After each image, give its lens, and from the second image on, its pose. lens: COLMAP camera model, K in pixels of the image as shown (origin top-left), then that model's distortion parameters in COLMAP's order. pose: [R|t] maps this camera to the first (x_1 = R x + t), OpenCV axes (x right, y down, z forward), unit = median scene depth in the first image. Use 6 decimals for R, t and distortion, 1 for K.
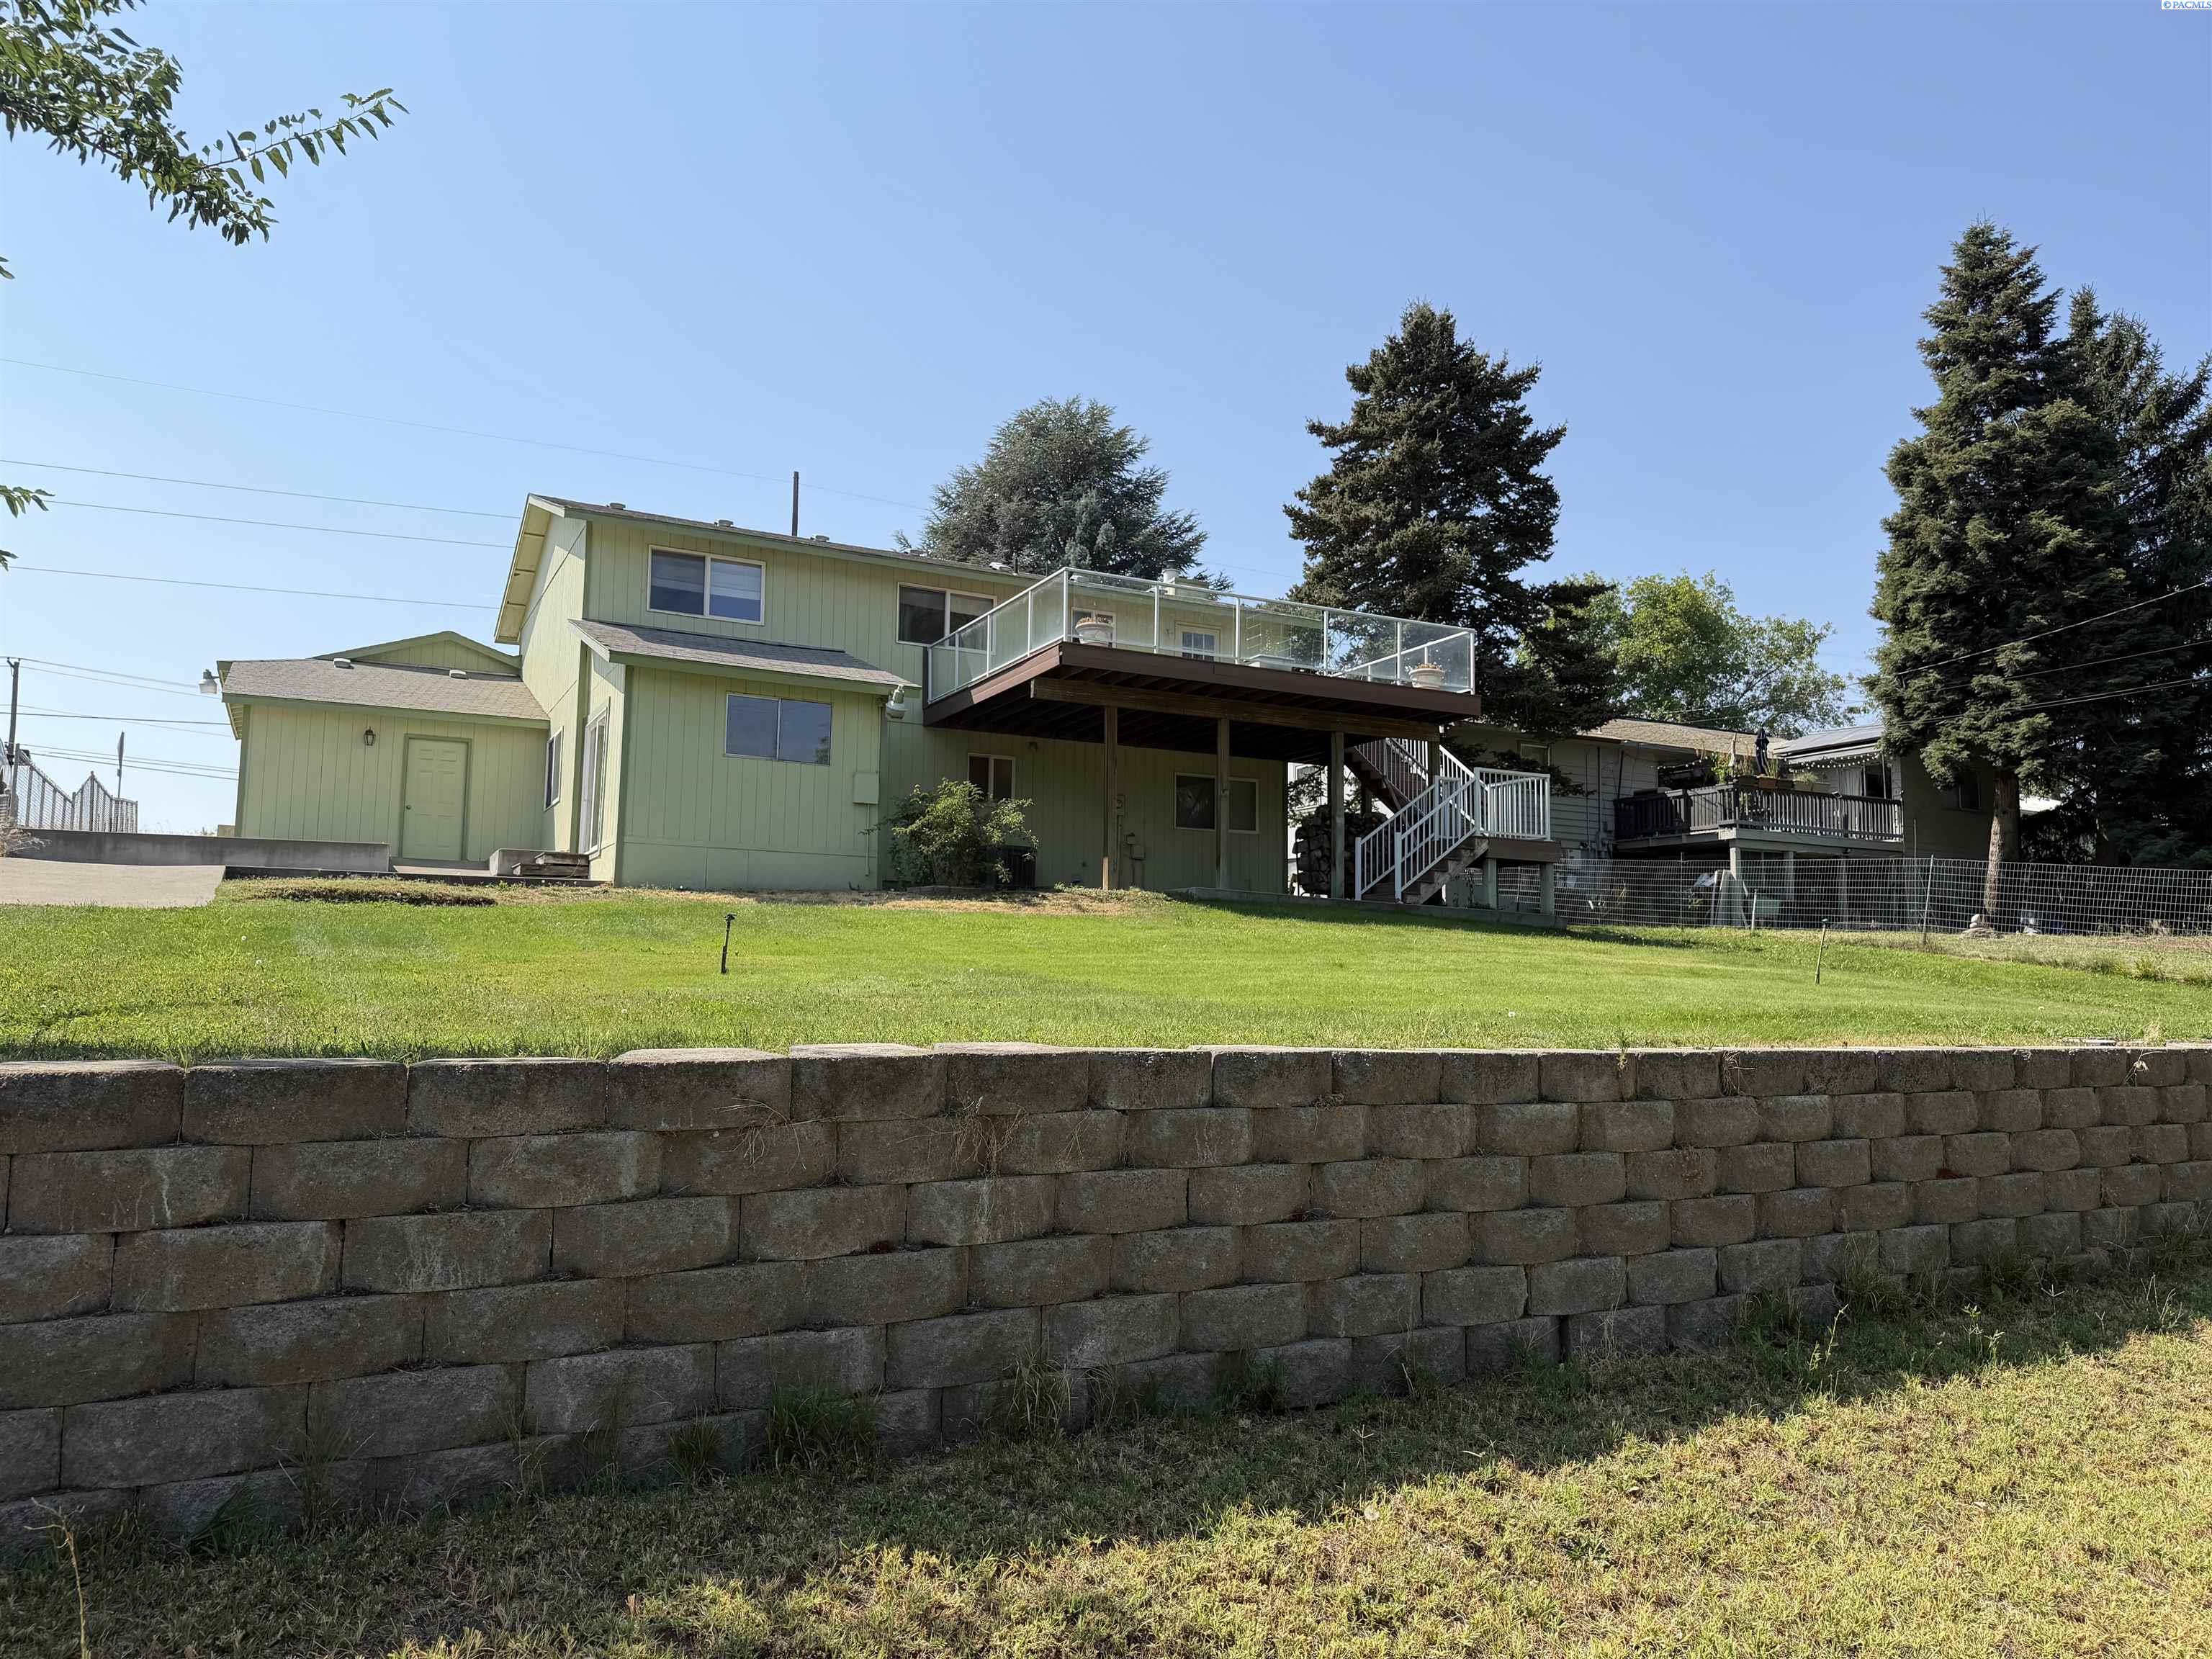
lens RADIAL K [[1576.9, 0, 1106.0], [0, 1576.9, 829.5], [0, 0, 1]] dist [0.147738, -0.246339]
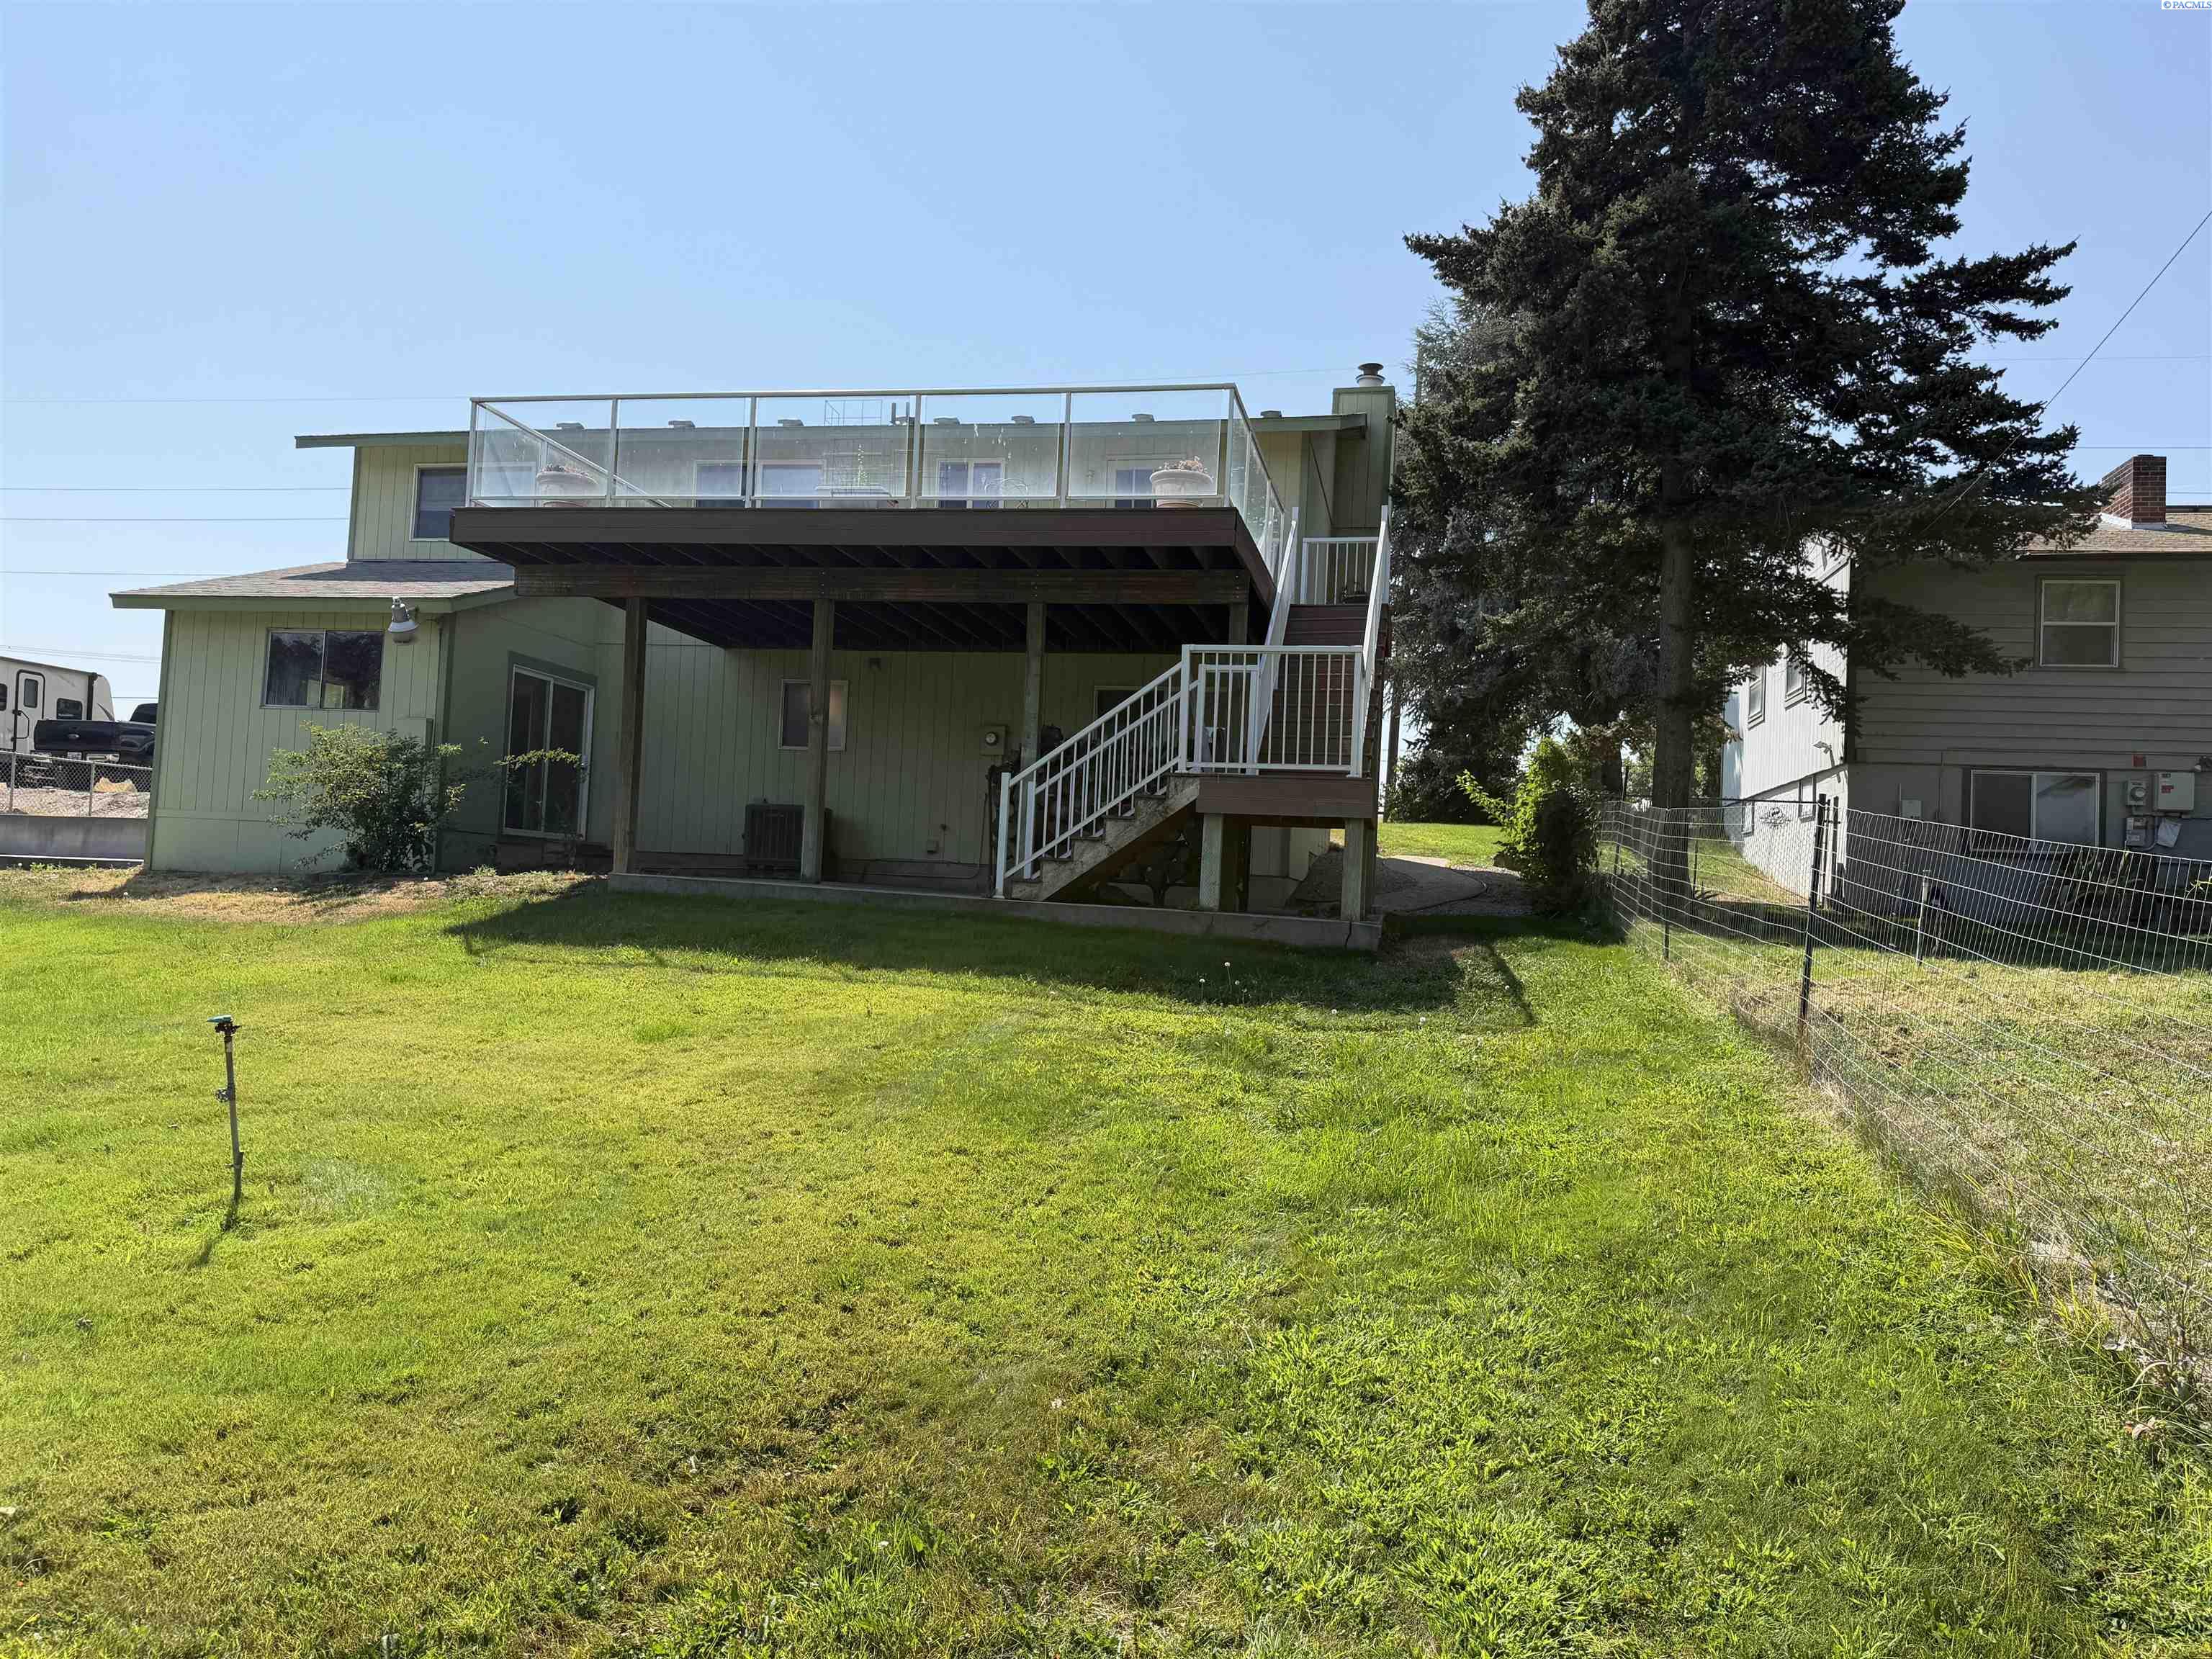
lens RADIAL K [[1579.4, 0, 1106.0], [0, 1579.4, 829.5], [0, 0, 1]] dist [0.087606, -0.120335]
pose [[0.764572, -0.009234, -0.644473, 0.532038], [0.033866, 0.999092, 0.025861, 0.007973], [0.643648, -0.041598, 0.764190, 0.551082]]
